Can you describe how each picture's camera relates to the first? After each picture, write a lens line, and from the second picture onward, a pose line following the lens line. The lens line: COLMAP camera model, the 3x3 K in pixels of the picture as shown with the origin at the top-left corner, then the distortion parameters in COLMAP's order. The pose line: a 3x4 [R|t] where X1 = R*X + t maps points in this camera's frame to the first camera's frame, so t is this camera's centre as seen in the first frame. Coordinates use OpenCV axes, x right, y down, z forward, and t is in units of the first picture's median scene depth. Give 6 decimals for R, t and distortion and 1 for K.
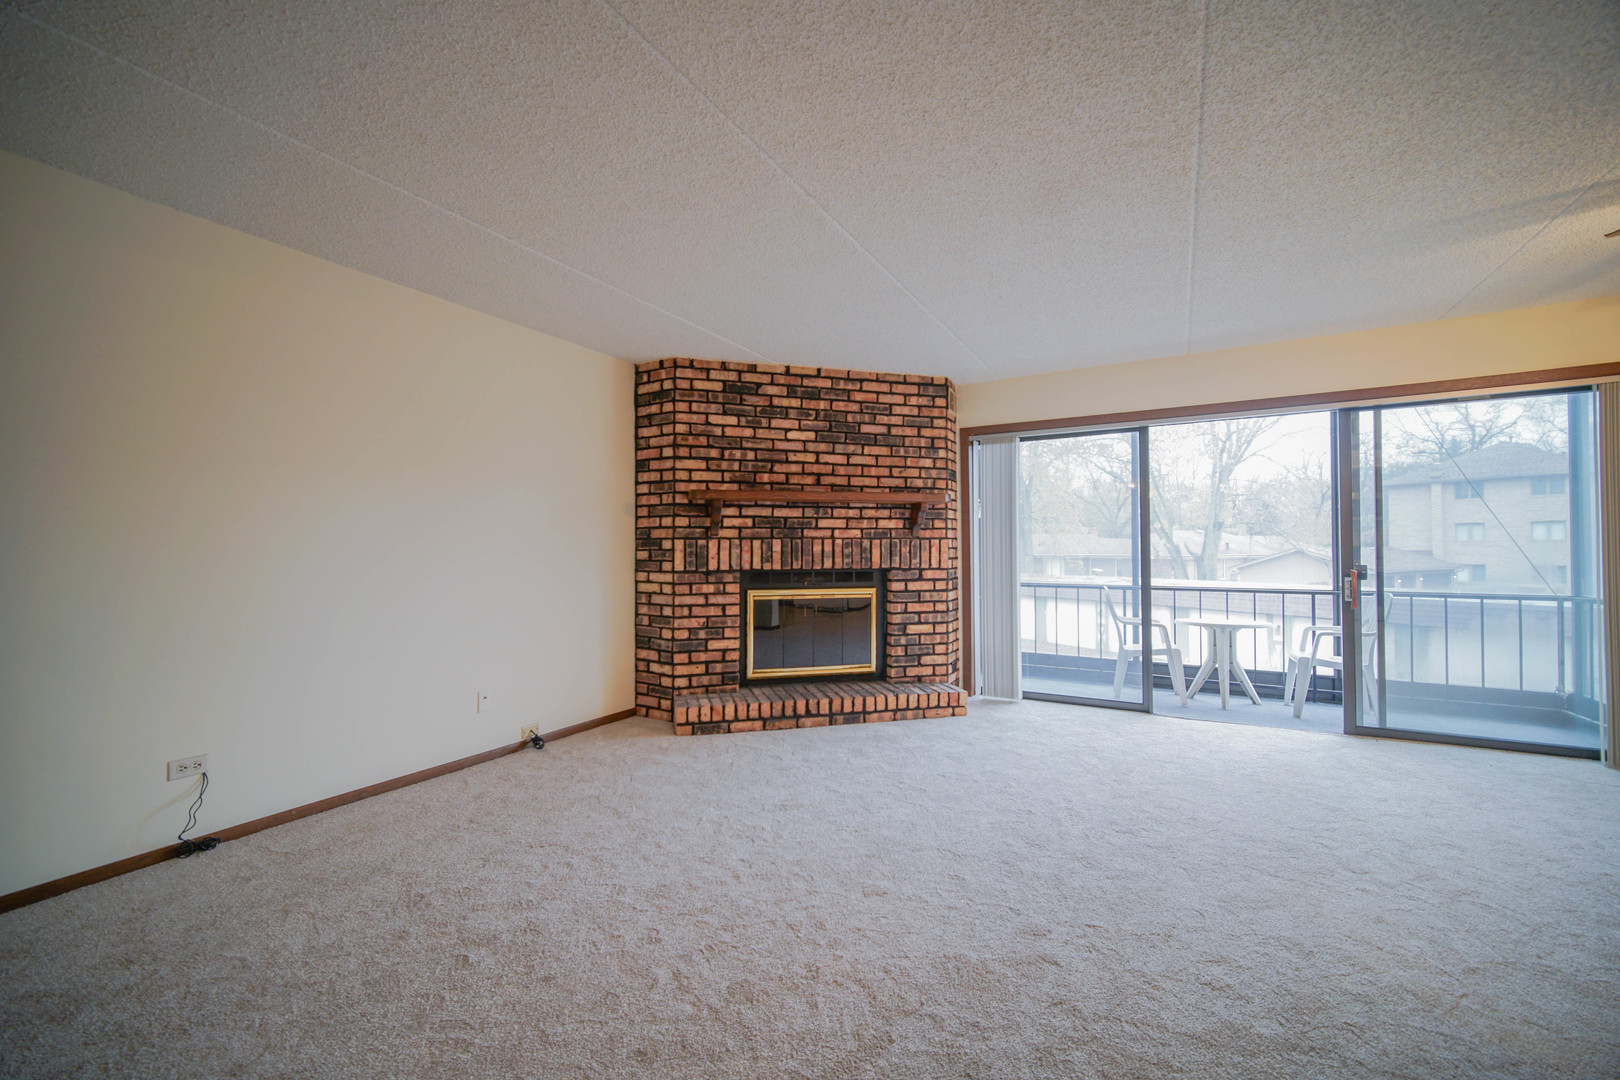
lens RADIAL K [[636.9, 0, 804.2], [0, 636.9, 538.3], [0, 0, 1]] dist [-0.000646, -0.000742]
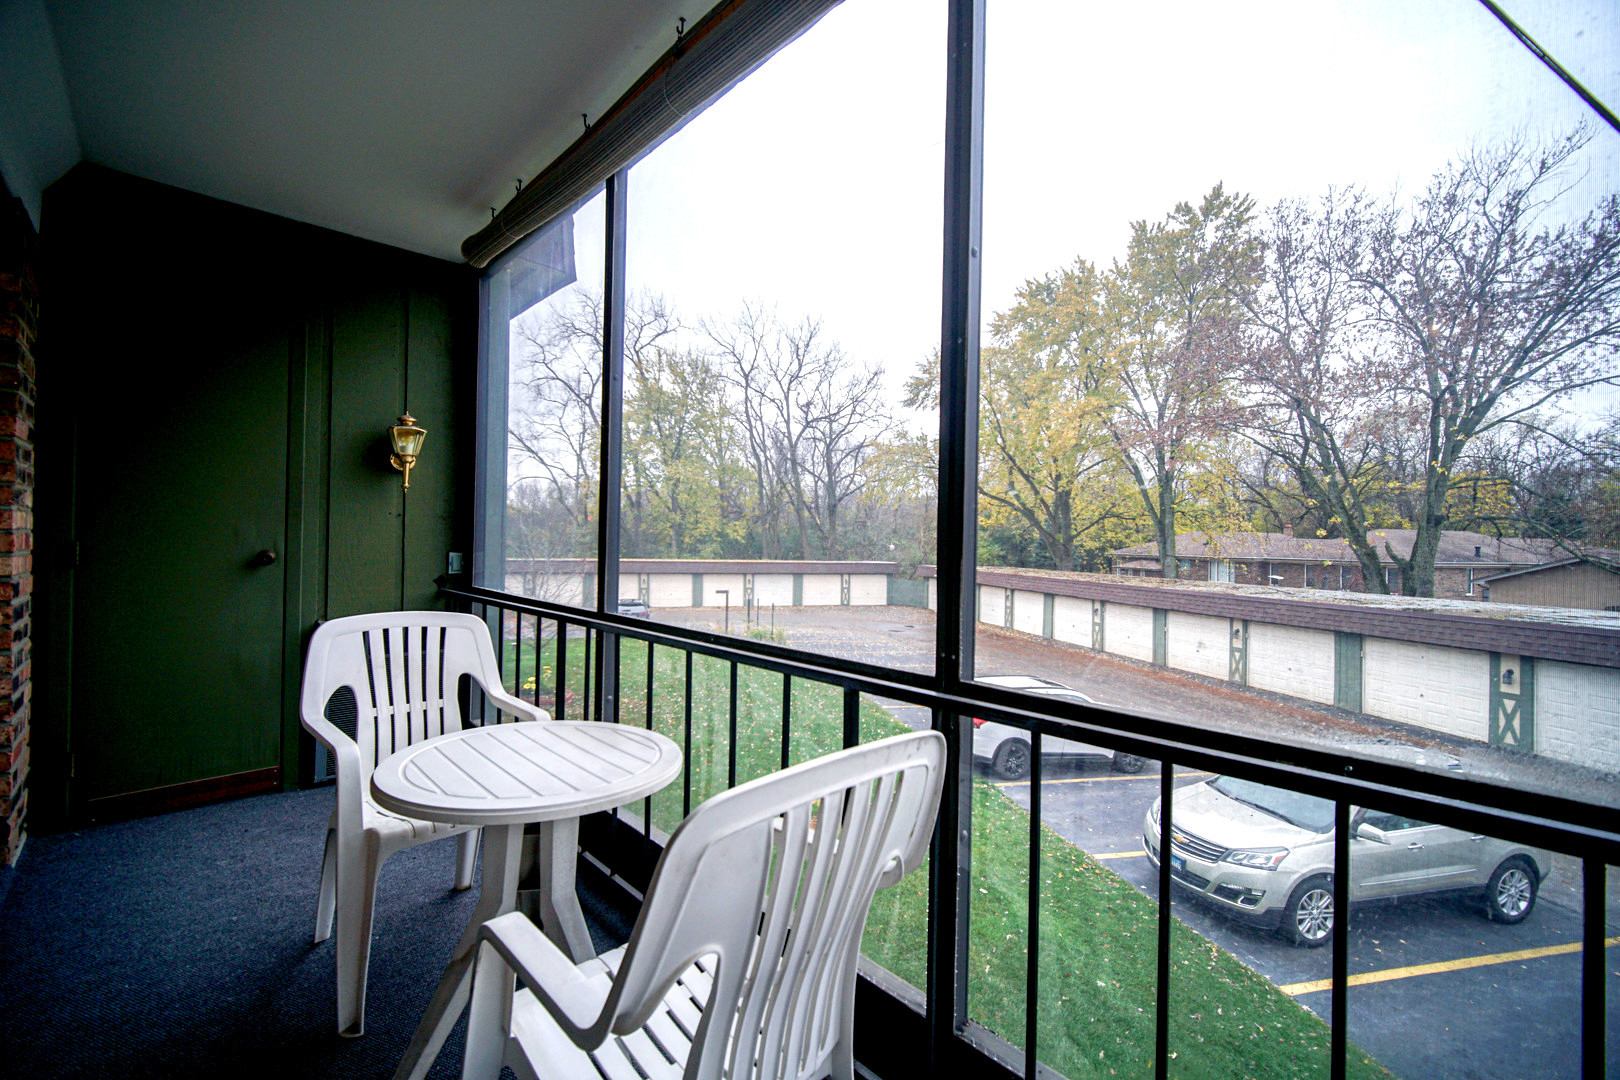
lens RADIAL K [[636.9, 0, 814.9], [0, 636.9, 539.8], [0, 0, 1]] dist [-0.000646, -0.000742]
pose [[0.970070, 0.017304, -0.242210, 0.959581], [-0.015344, 0.999832, 0.009979, 0.034474], [0.242342, -0.005964, 0.970173, 0.895701]]
